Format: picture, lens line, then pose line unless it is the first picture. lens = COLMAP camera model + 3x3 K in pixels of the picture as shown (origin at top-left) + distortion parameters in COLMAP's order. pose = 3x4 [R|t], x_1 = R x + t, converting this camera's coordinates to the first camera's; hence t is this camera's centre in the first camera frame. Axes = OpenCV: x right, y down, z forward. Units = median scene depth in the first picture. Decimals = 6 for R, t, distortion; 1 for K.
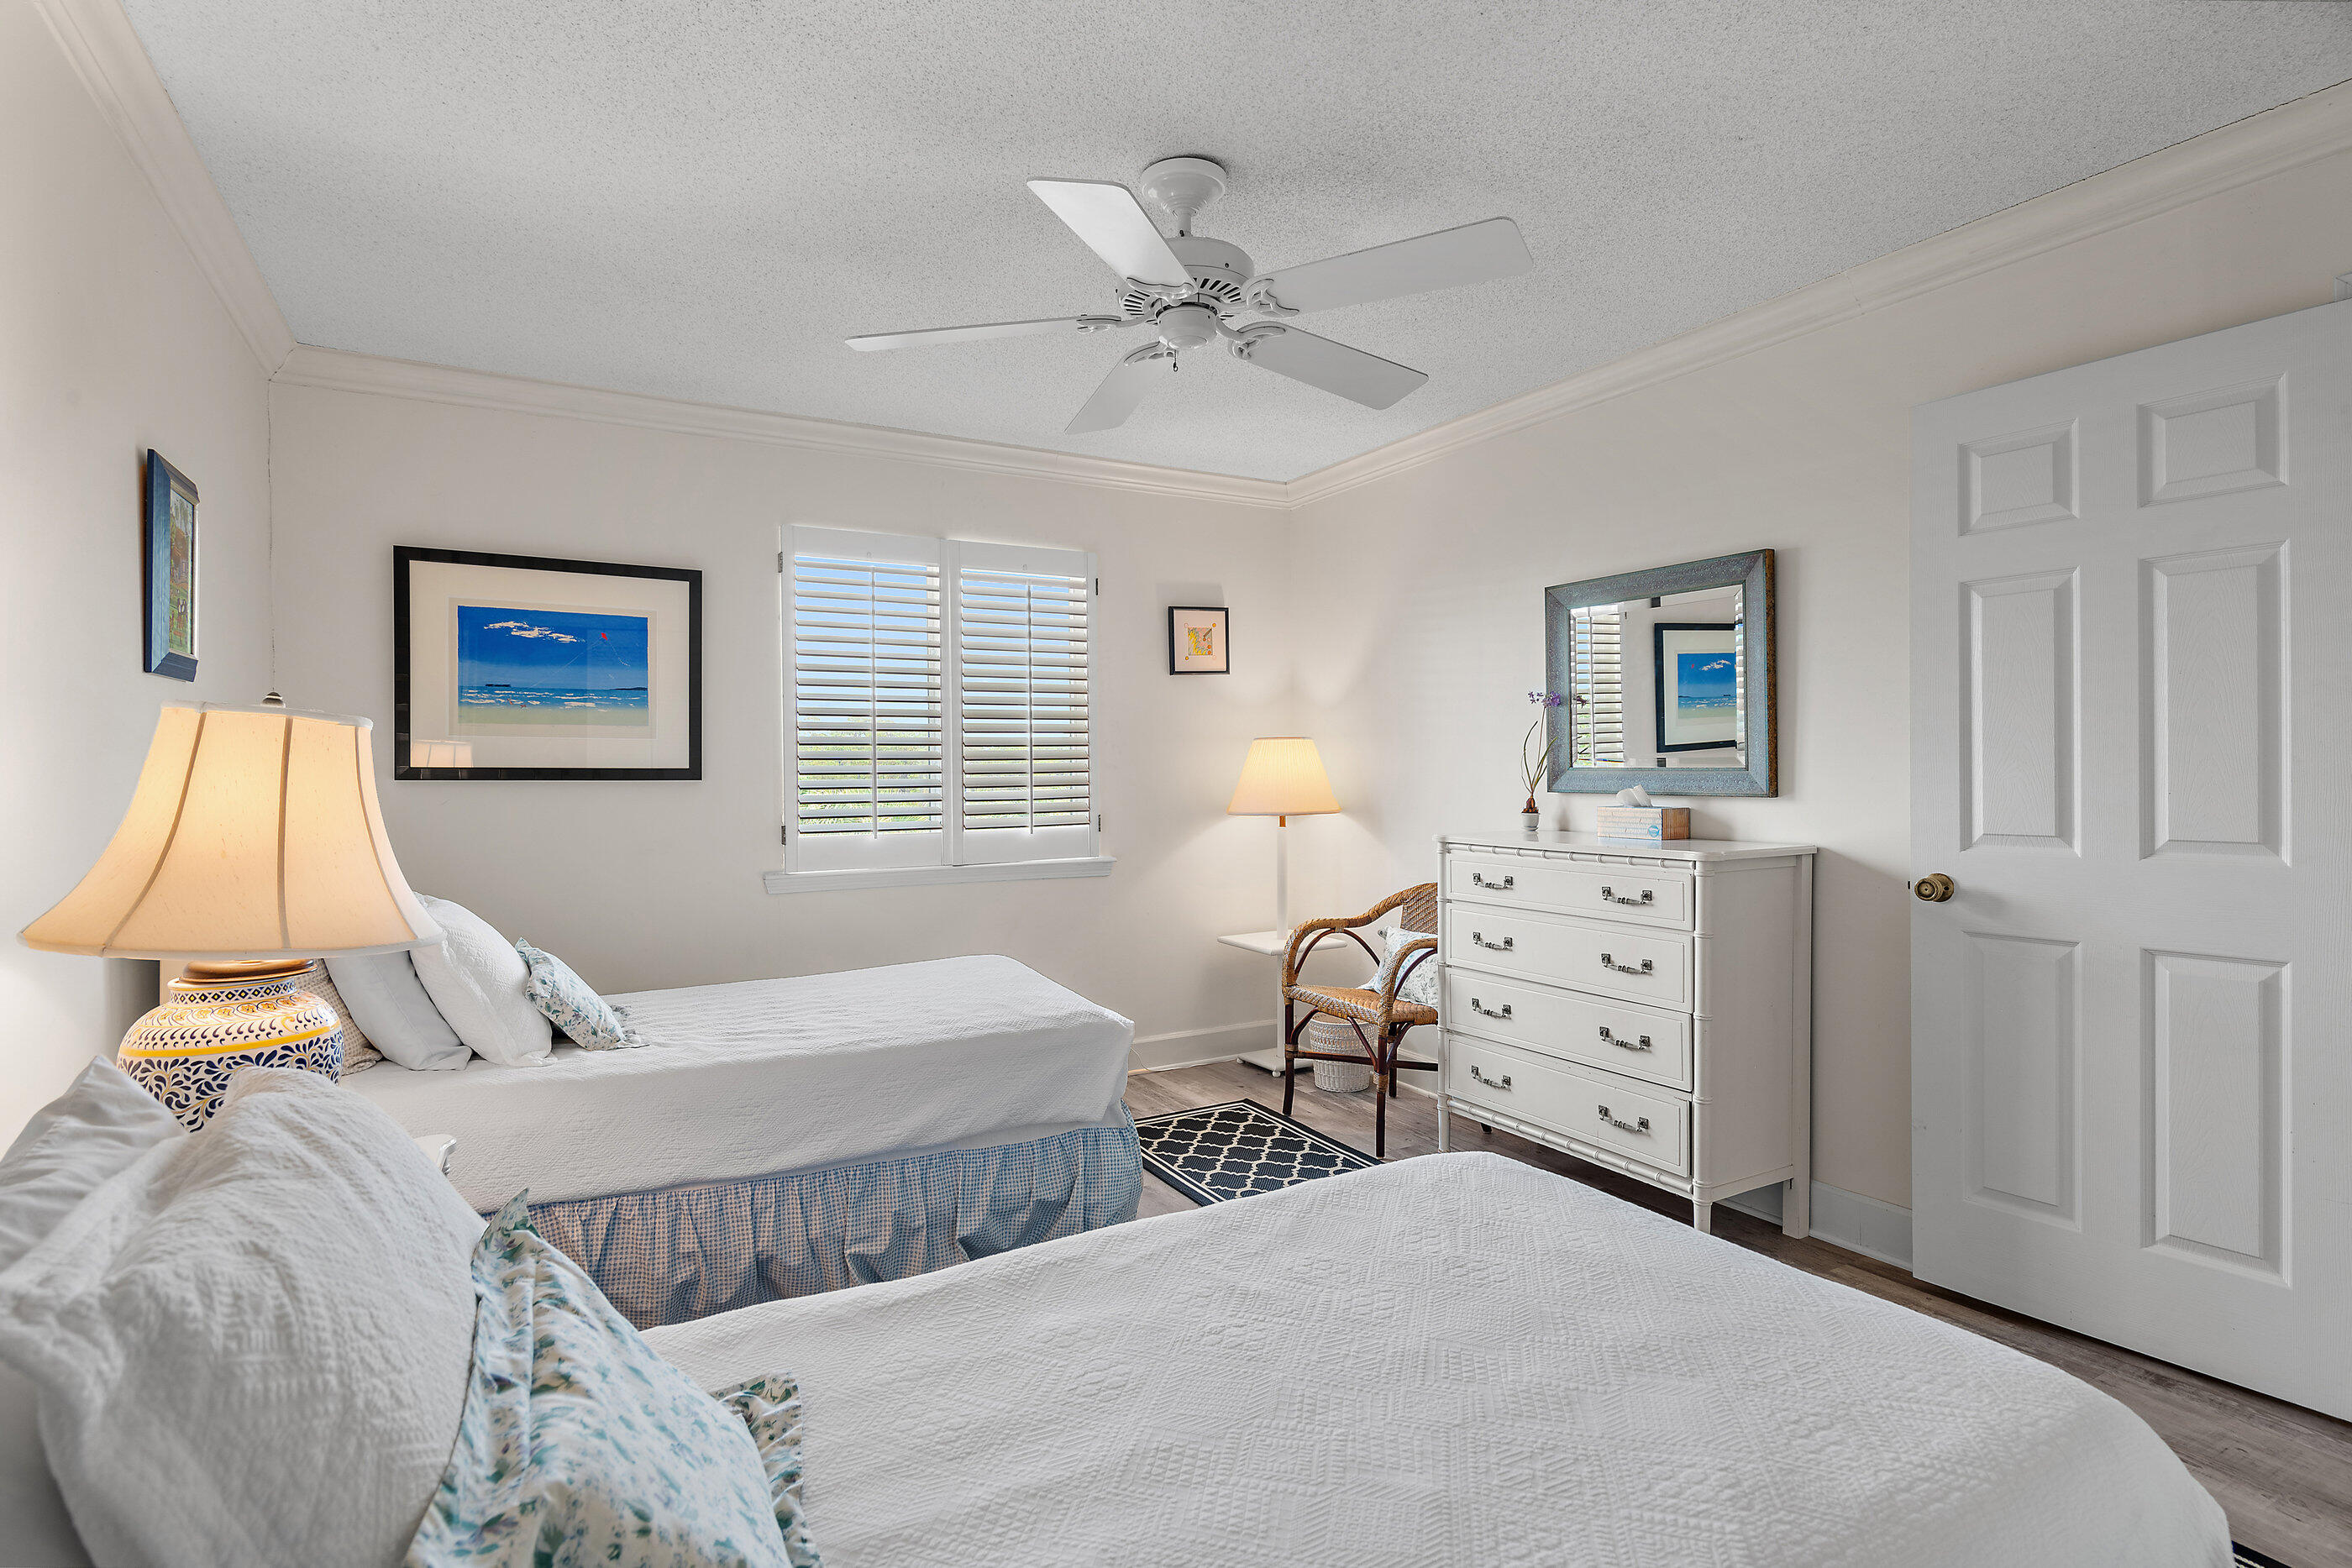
lens RADIAL K [[1151.9, 0, 1176.0], [0, 1151.9, 784.0], [0, 0, 1]] dist [-0.001965, -0.000147]
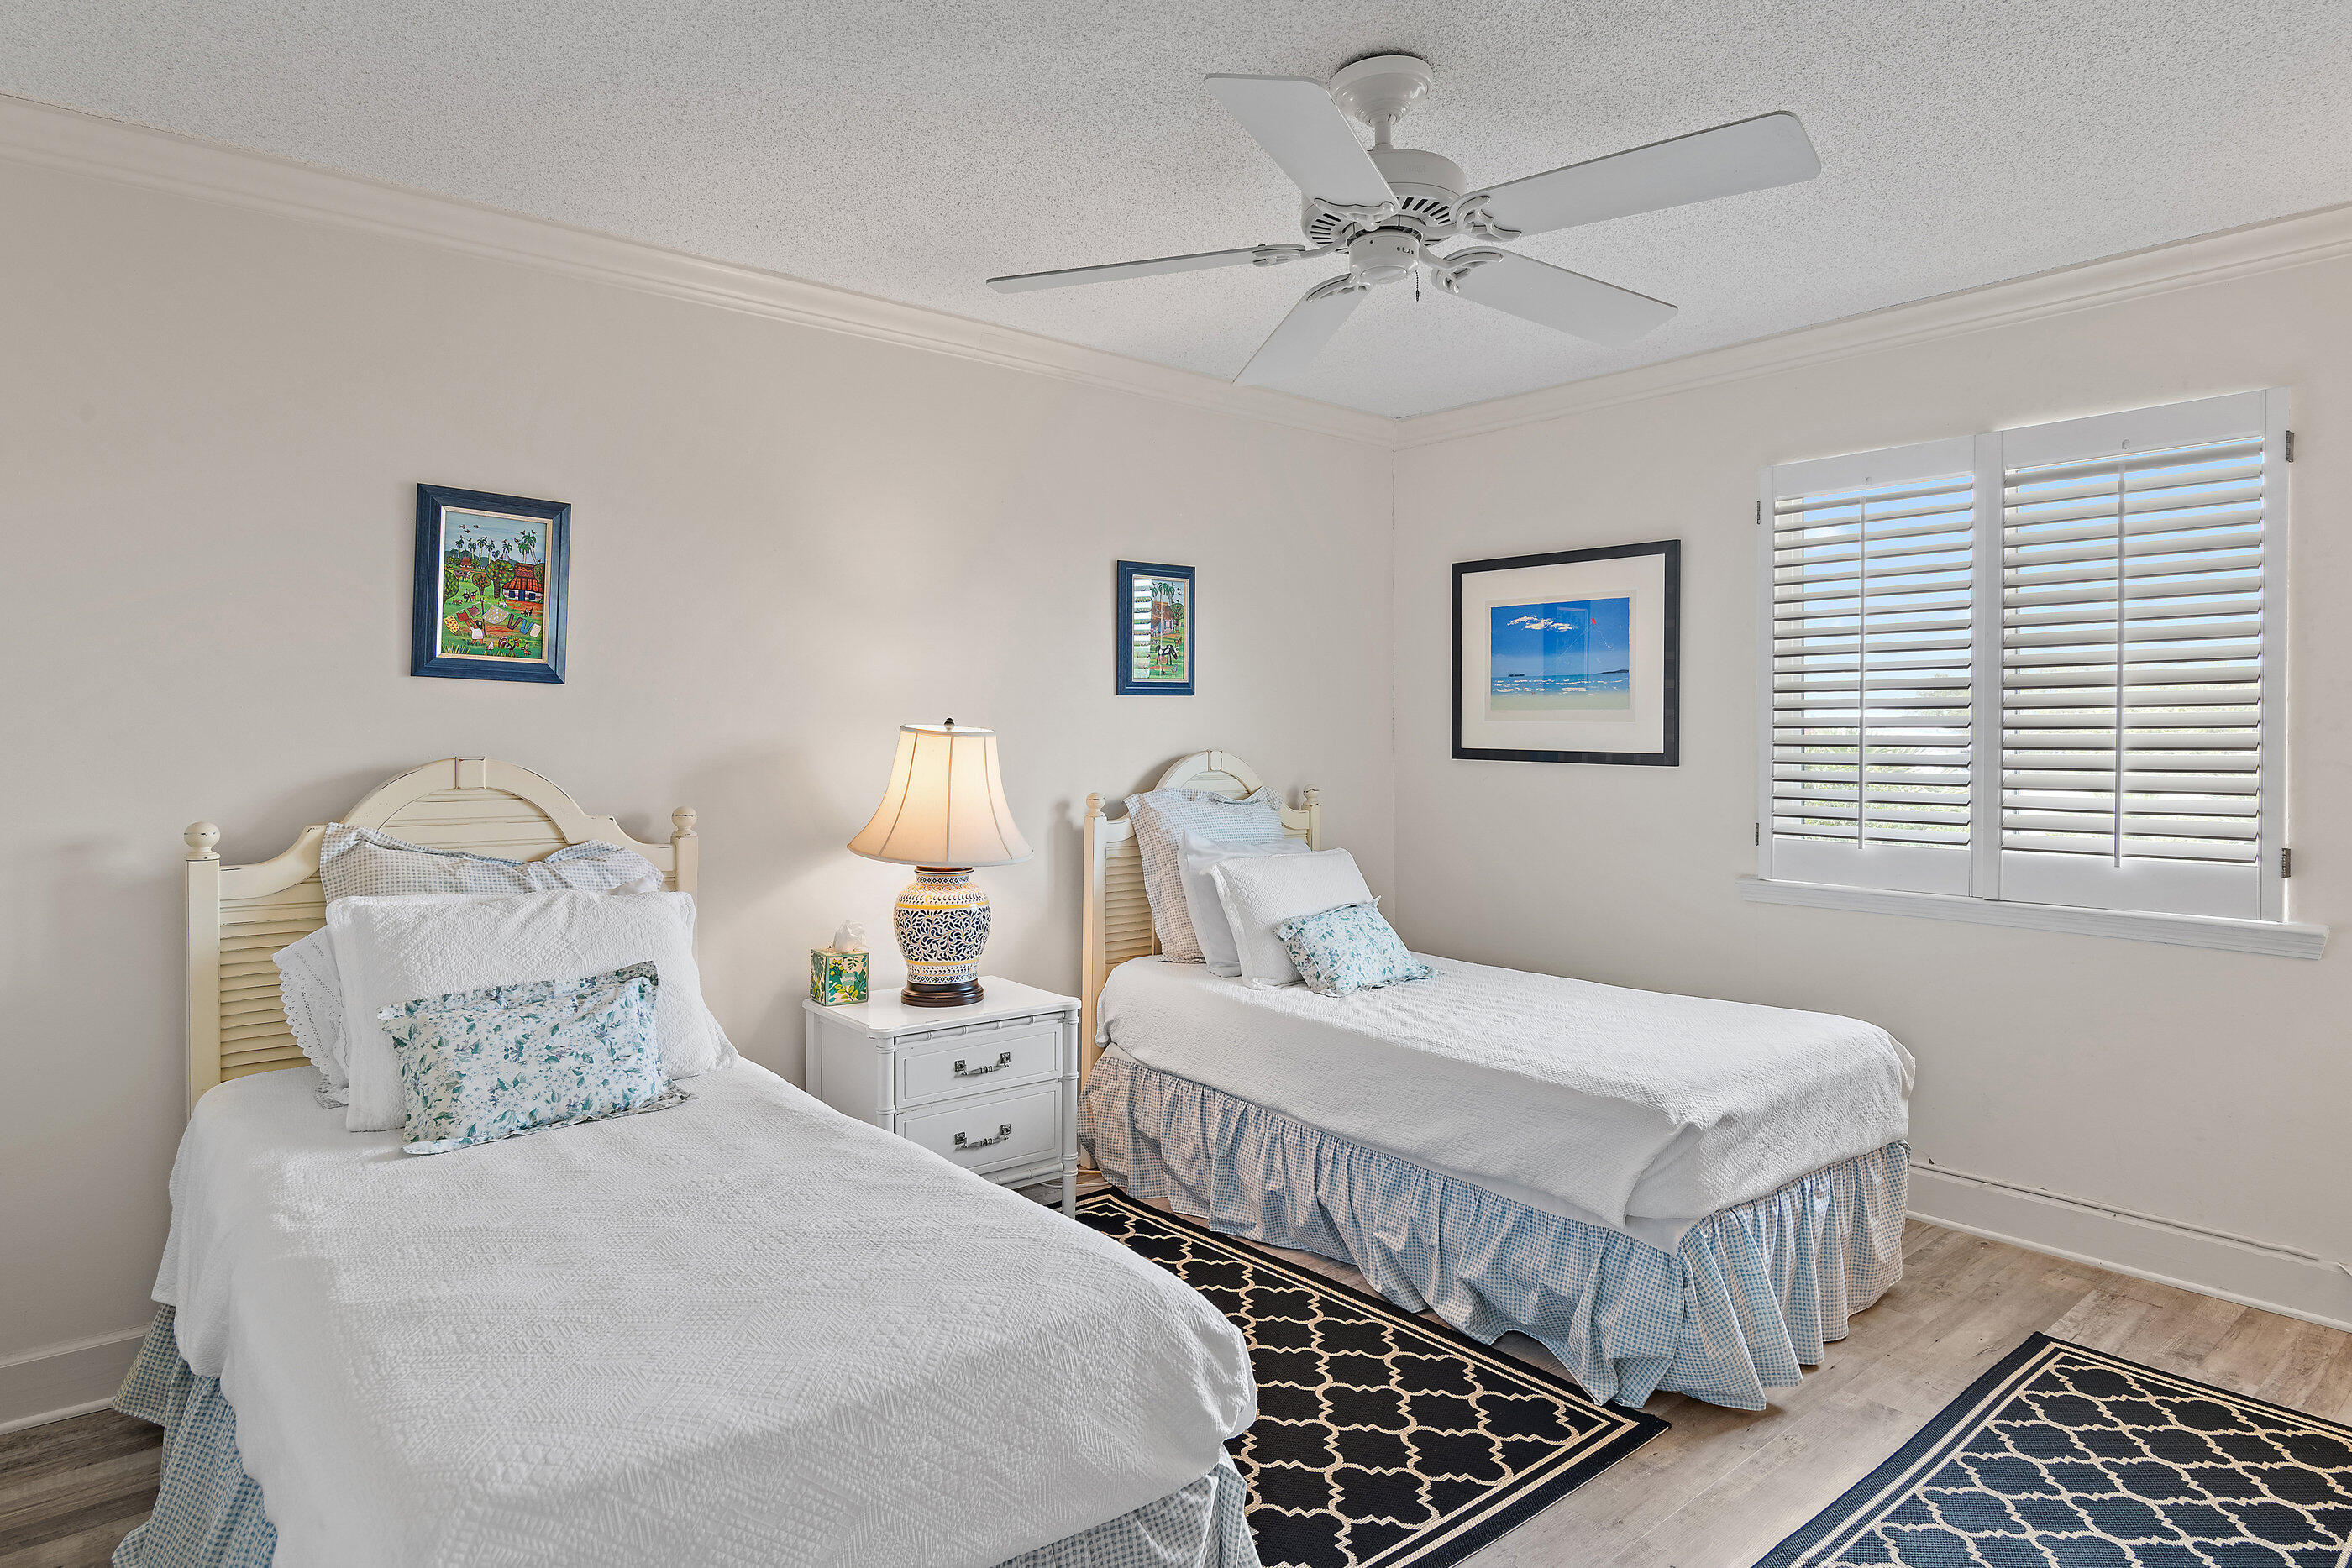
lens RADIAL K [[1359.1, 0, 1175.0], [0, 1359.1, 741.3], [0, 0, 1]] dist [-0.004432, -0.000275]
pose [[0.175267, 0.013254, -0.984432, 0.632289], [-0.013440, 0.999848, 0.011068, -0.032241], [0.984429, 0.011291, 0.175418, 0.444739]]
